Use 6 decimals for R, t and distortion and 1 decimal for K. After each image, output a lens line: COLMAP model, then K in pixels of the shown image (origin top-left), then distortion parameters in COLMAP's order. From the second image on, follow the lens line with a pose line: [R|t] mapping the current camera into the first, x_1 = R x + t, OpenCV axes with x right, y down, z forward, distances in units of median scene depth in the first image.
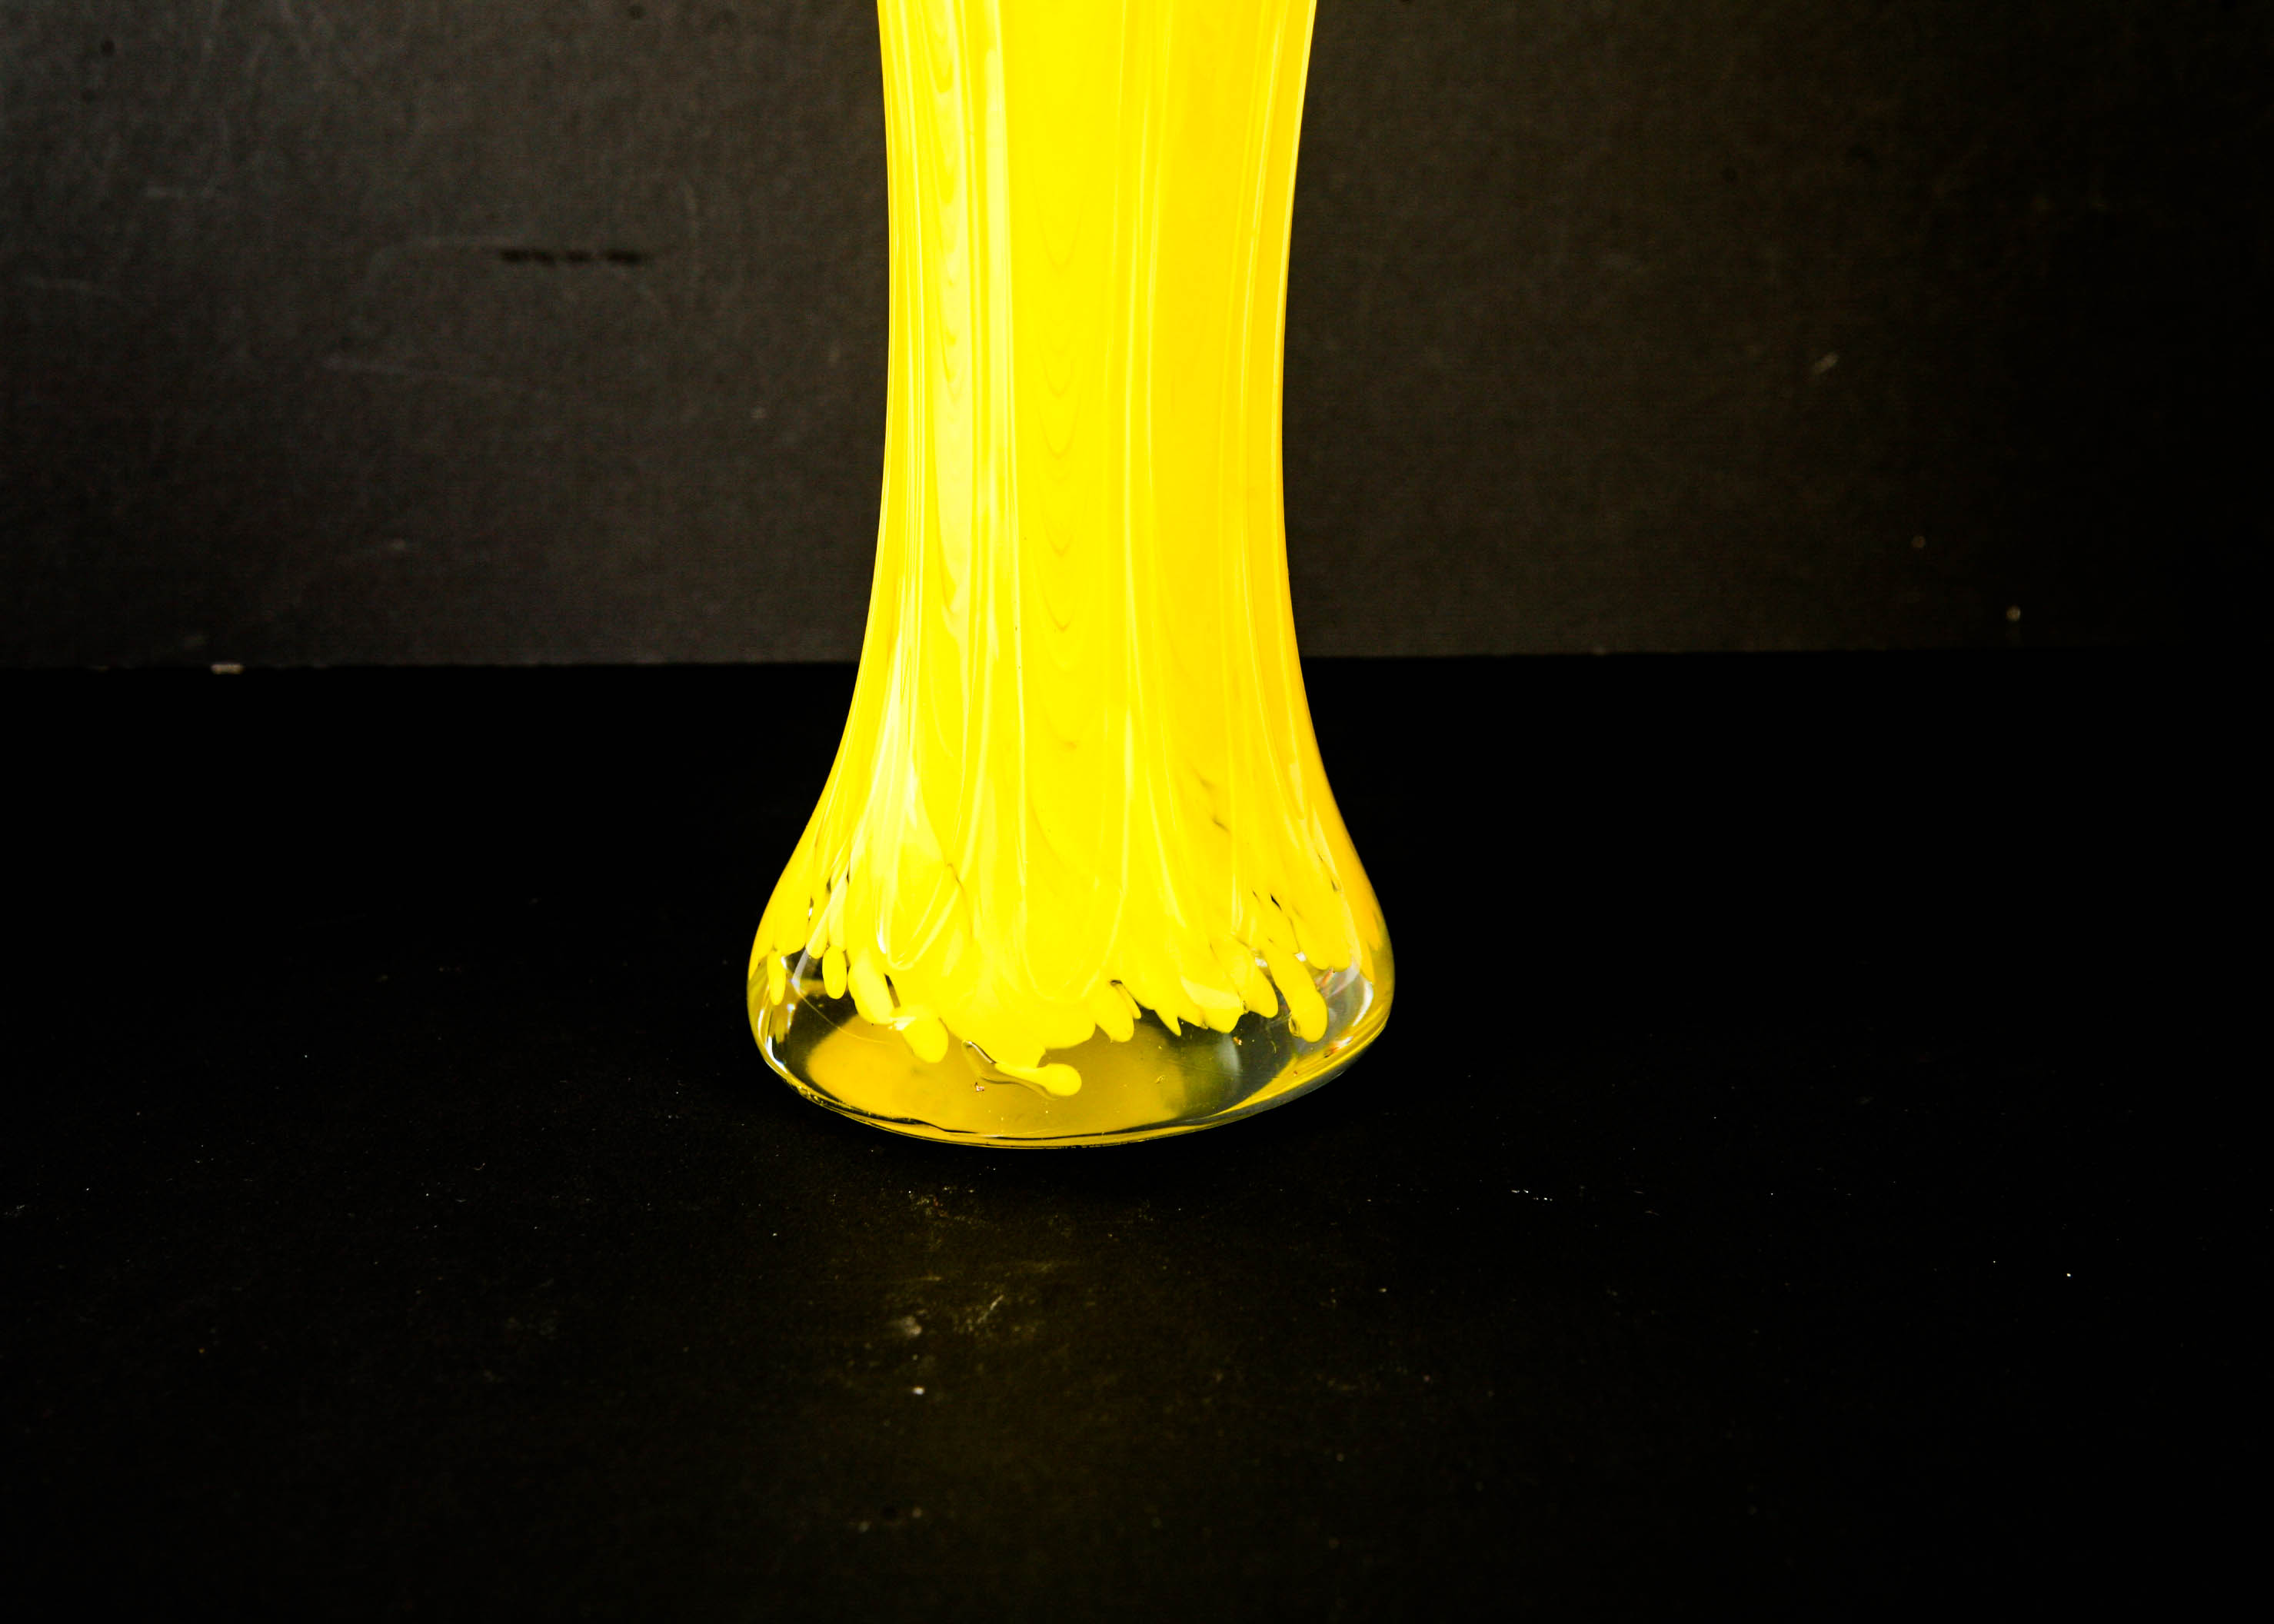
lens RADIAL K [[3690.5, 0, 1137.0], [0, 3690.5, 812.0], [0, 0, 1]] dist [0.016838, 0.227139]
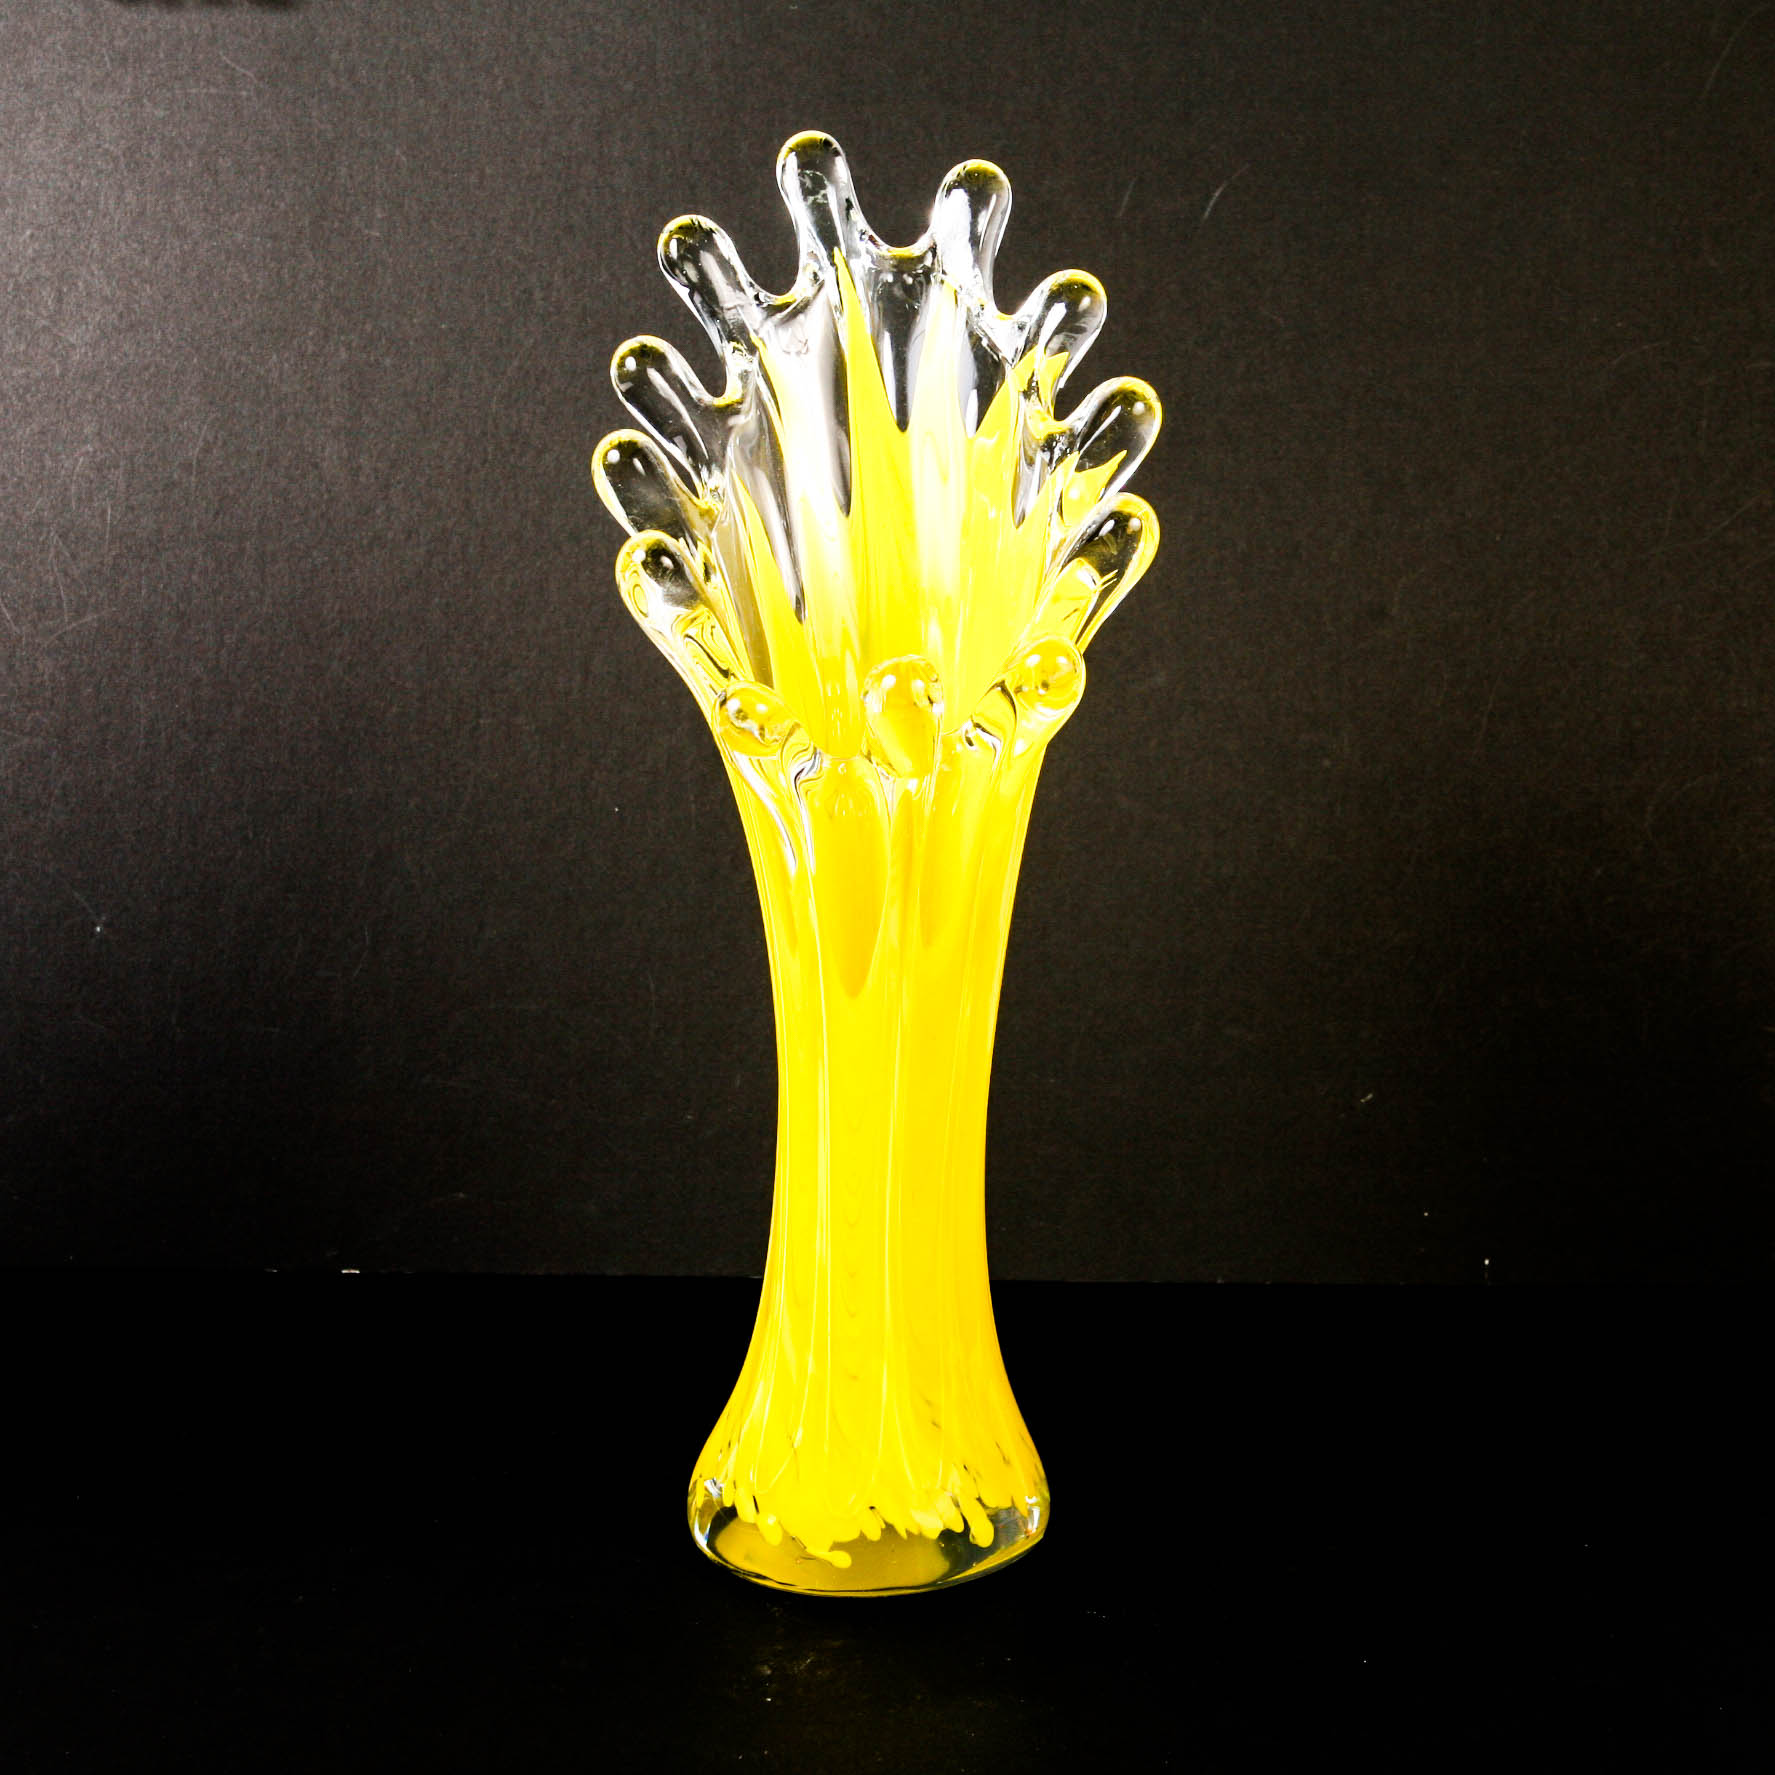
lens RADIAL K [[2843.4, 0, 887.5], [0, 2843.4, 887.5], [0, 0, 1]] dist [-0.011885, -0.027465]
pose [[0.999398, 0.021849, -0.026960, 0.013709], [-0.025752, 0.987712, -0.154147, -0.019251], [0.023261, 0.154748, 0.987680, -0.224091]]
